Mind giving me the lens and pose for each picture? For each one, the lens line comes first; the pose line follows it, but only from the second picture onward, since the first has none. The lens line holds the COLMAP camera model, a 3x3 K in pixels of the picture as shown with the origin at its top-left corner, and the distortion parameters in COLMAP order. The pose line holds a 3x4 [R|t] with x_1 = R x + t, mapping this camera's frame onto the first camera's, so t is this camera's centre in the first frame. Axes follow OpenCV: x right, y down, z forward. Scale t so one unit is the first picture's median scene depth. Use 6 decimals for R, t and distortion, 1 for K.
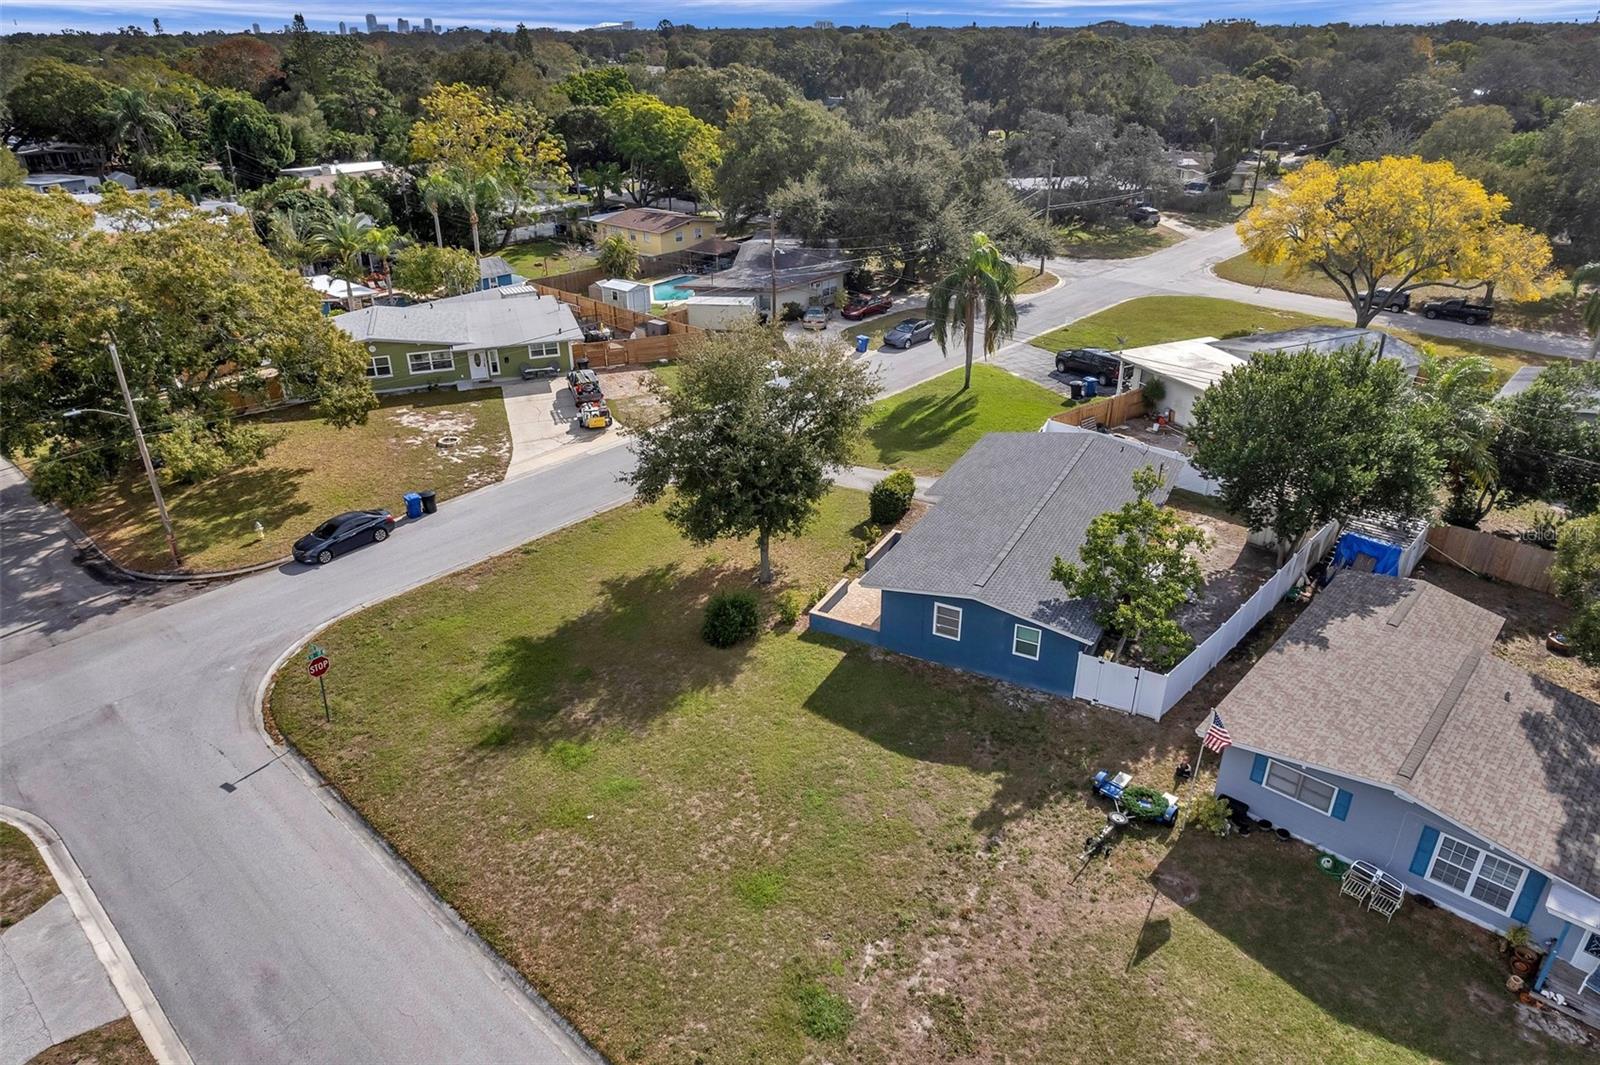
lens RADIAL K [[1027.8, 0, 803.5], [0, 1027.8, 528.4], [0, 0, 1]] dist [-0.078780, 0.074801]
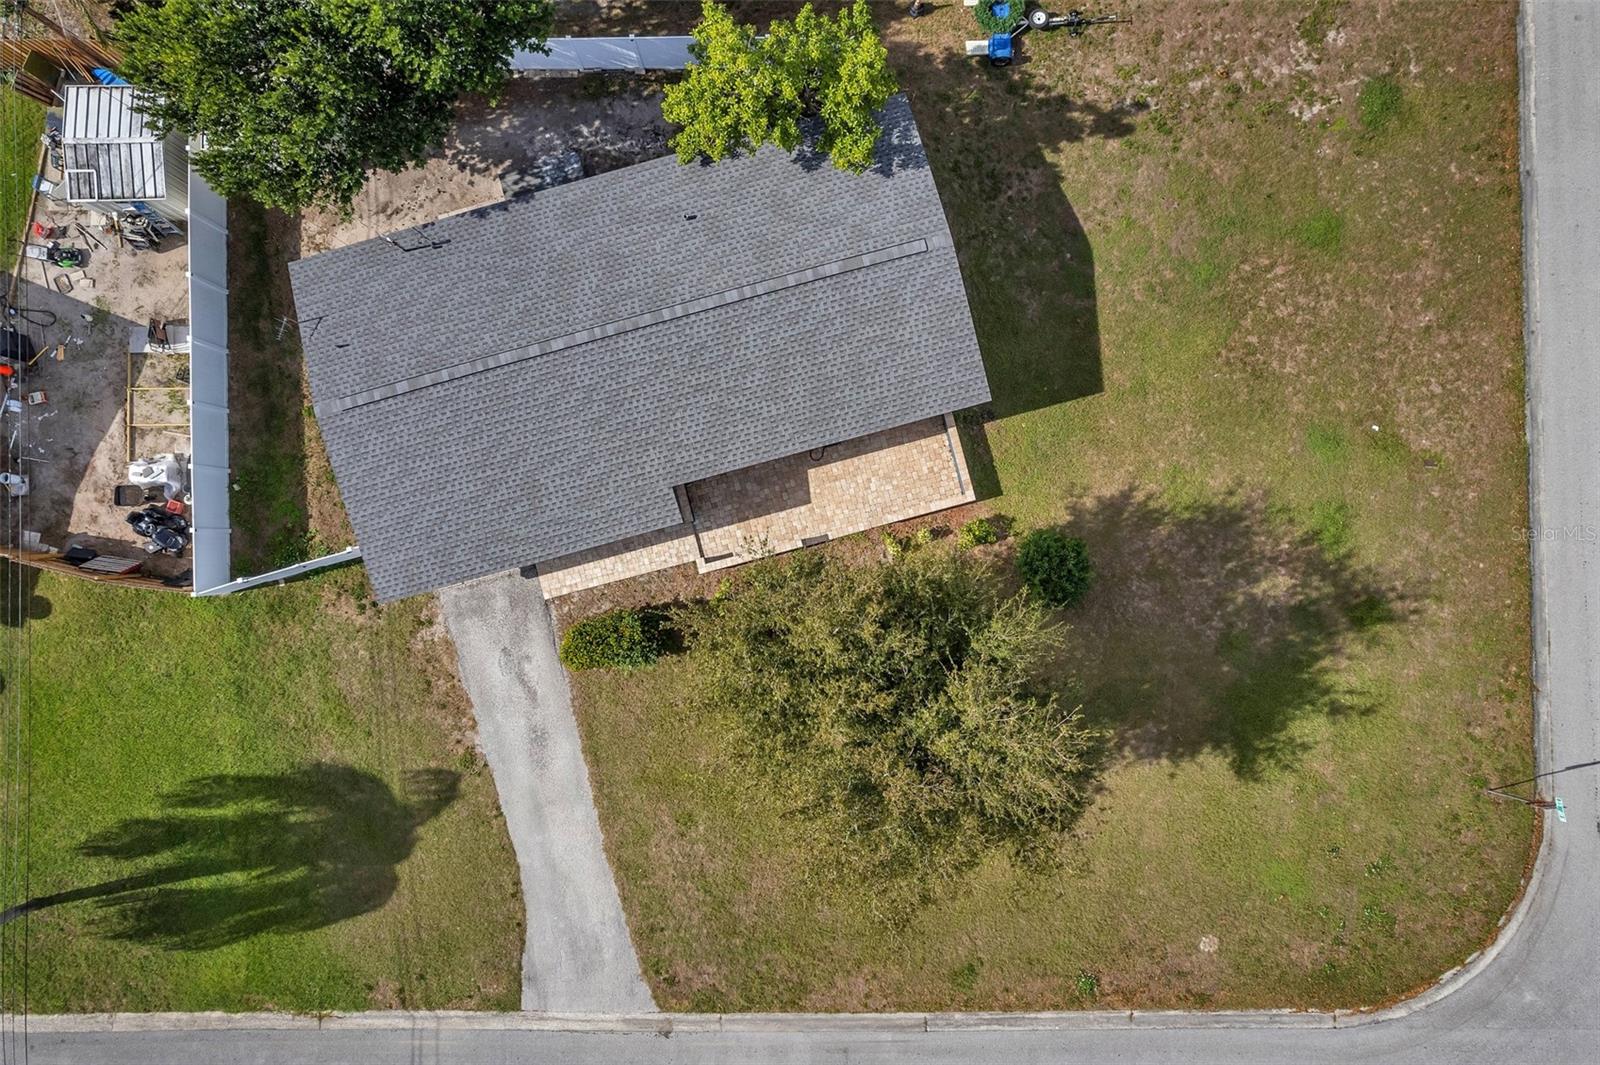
lens RADIAL K [[1027.8, 0, 803.5], [0, 1027.8, 528.4], [0, 0, 1]] dist [-0.078780, 0.074801]
pose [[-0.684452, -0.728579, 0.026436, 0.062547], [0.335636, -0.282704, 0.898569, -0.692020], [-0.647205, 0.623900, 0.438035, 0.853195]]
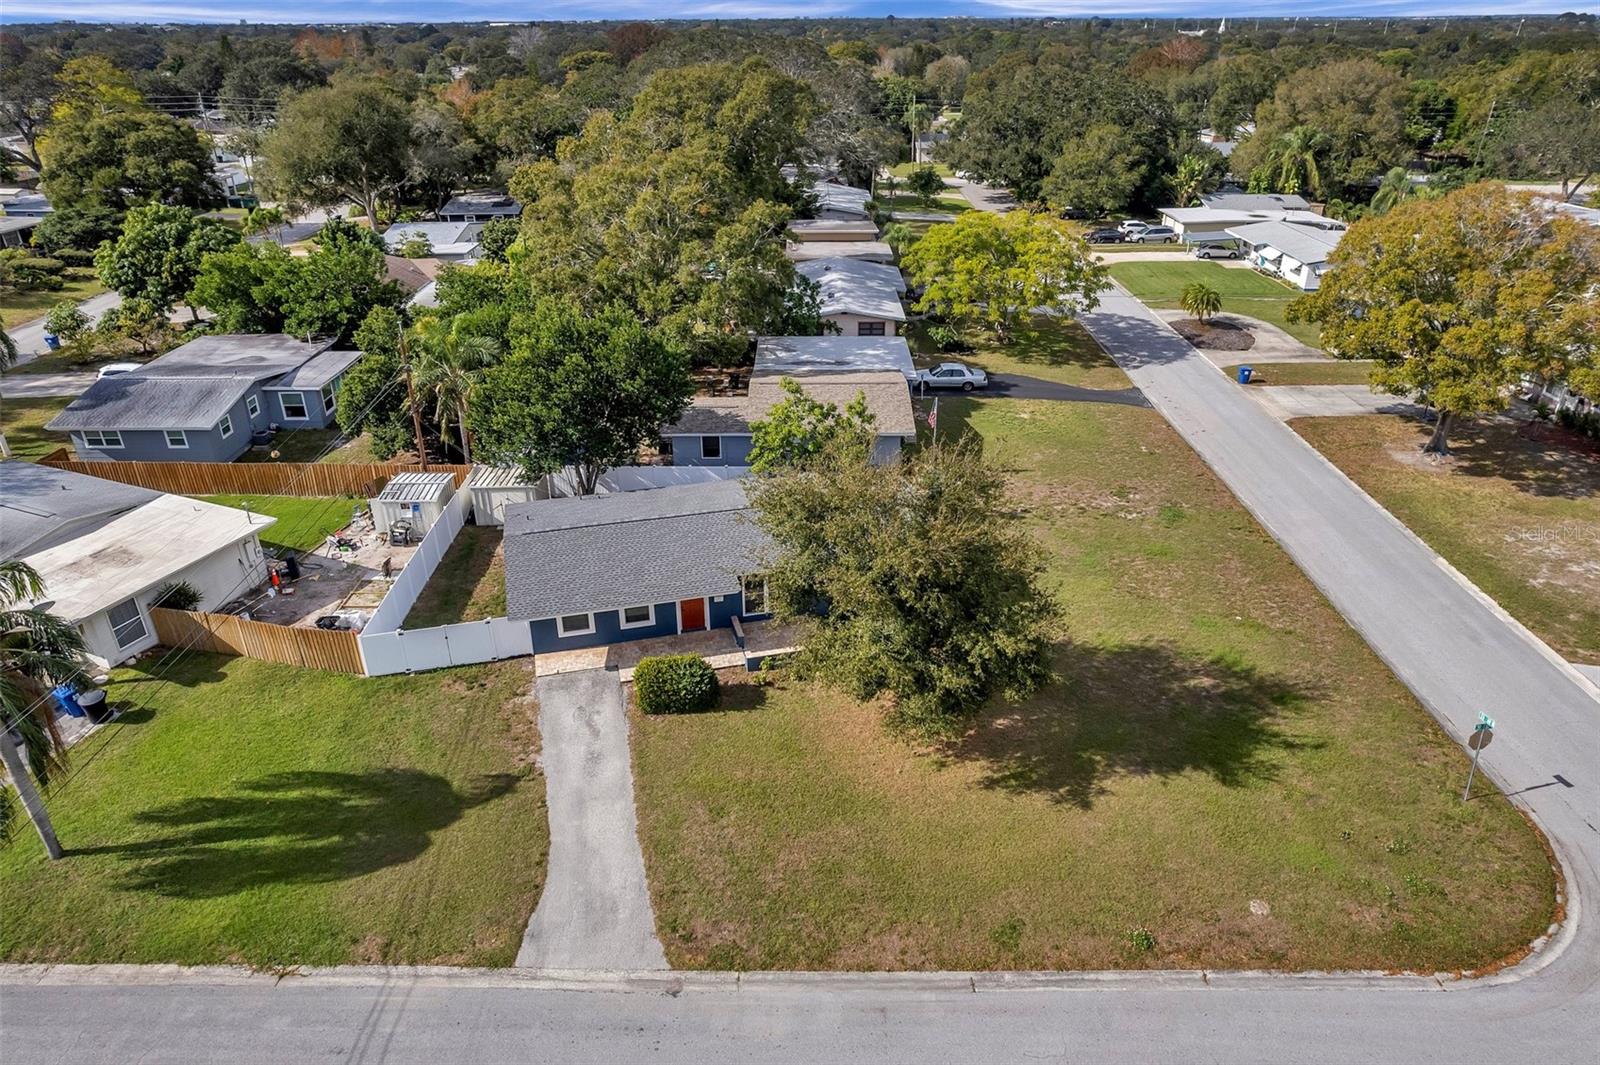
lens RADIAL K [[1027.8, 0, 803.5], [0, 1027.8, 528.4], [0, 0, 1]] dist [-0.078780, 0.074801]
pose [[-0.679083, -0.323021, 0.659169, -0.576137], [0.332631, 0.665081, 0.668598, -0.771350], [-0.654372, 0.673294, -0.344198, 1.520210]]
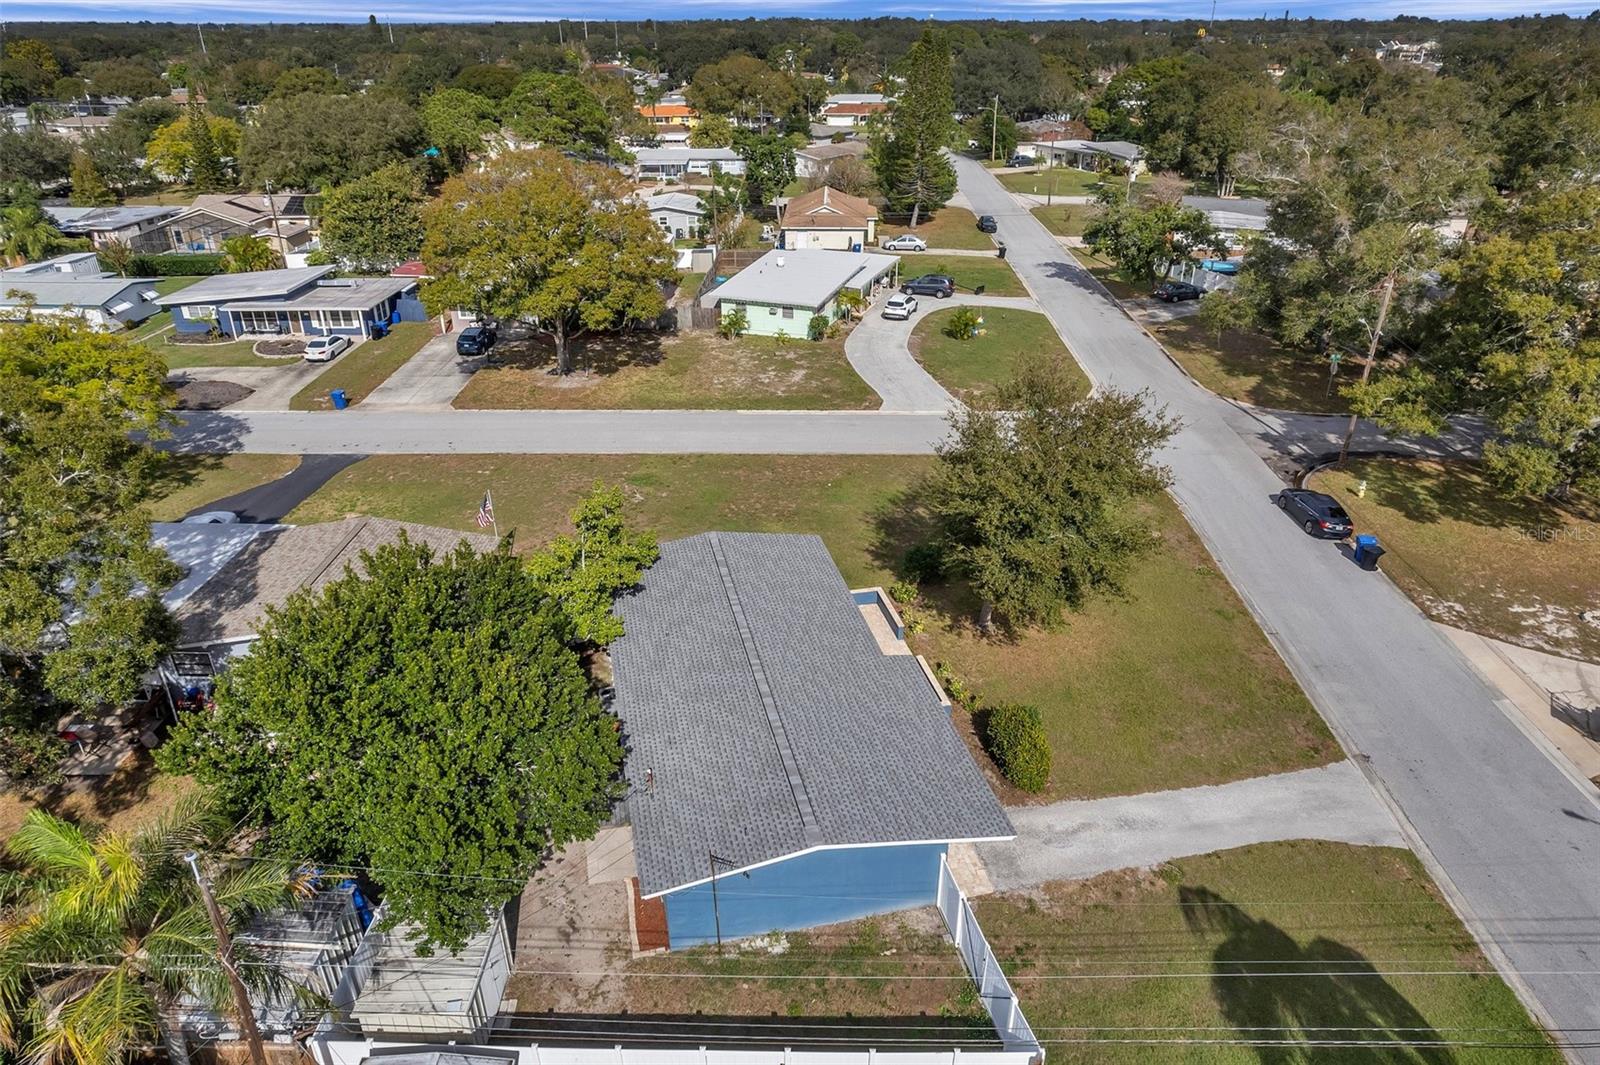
lens RADIAL K [[1027.8, 0, 803.5], [0, 1027.8, 528.4], [0, 0, 1]] dist [-0.078780, 0.074801]
pose [[-0.753049, 0.302699, -0.584201, 0.728245], [-0.284910, 0.650316, 0.704212, -0.740396], [0.593080, 0.696751, -0.403478, 1.475085]]
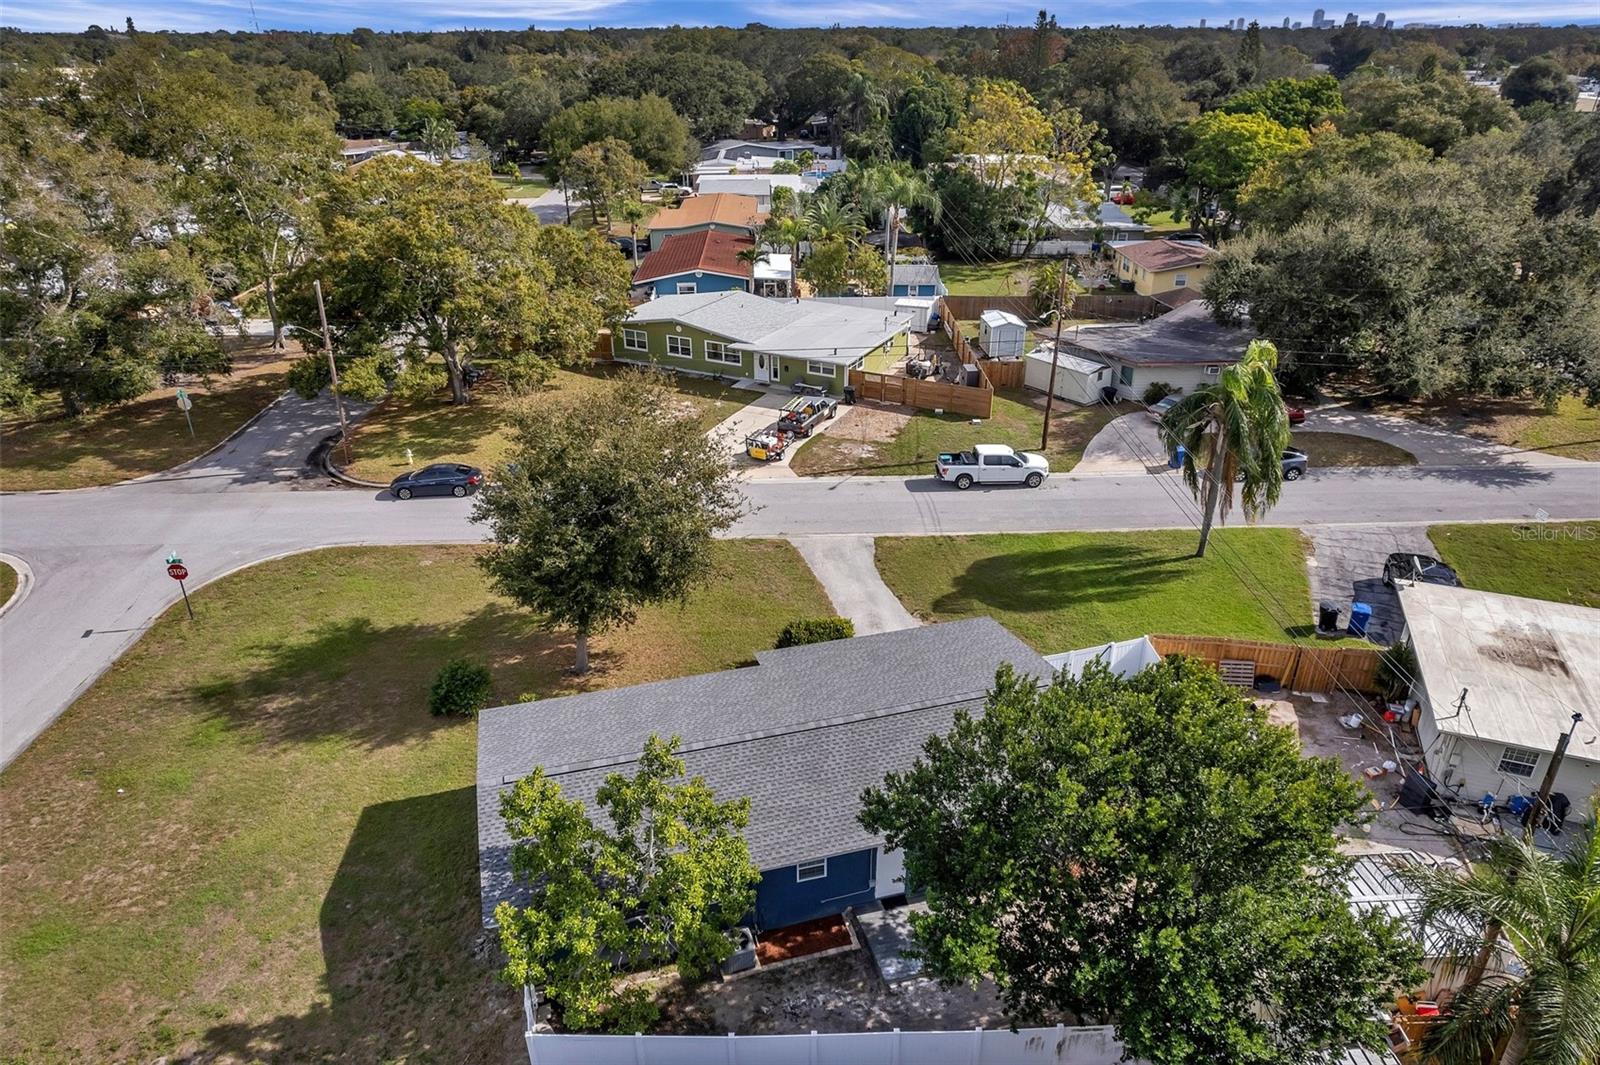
lens RADIAL K [[1027.8, 0, 803.5], [0, 1027.8, 528.4], [0, 0, 1]] dist [-0.078780, 0.074801]
pose [[0.698235, 0.322582, -0.639069, 0.741080], [-0.319863, 0.939232, 0.124620, -0.281597], [0.640434, 0.117401, 0.758987, 0.543142]]
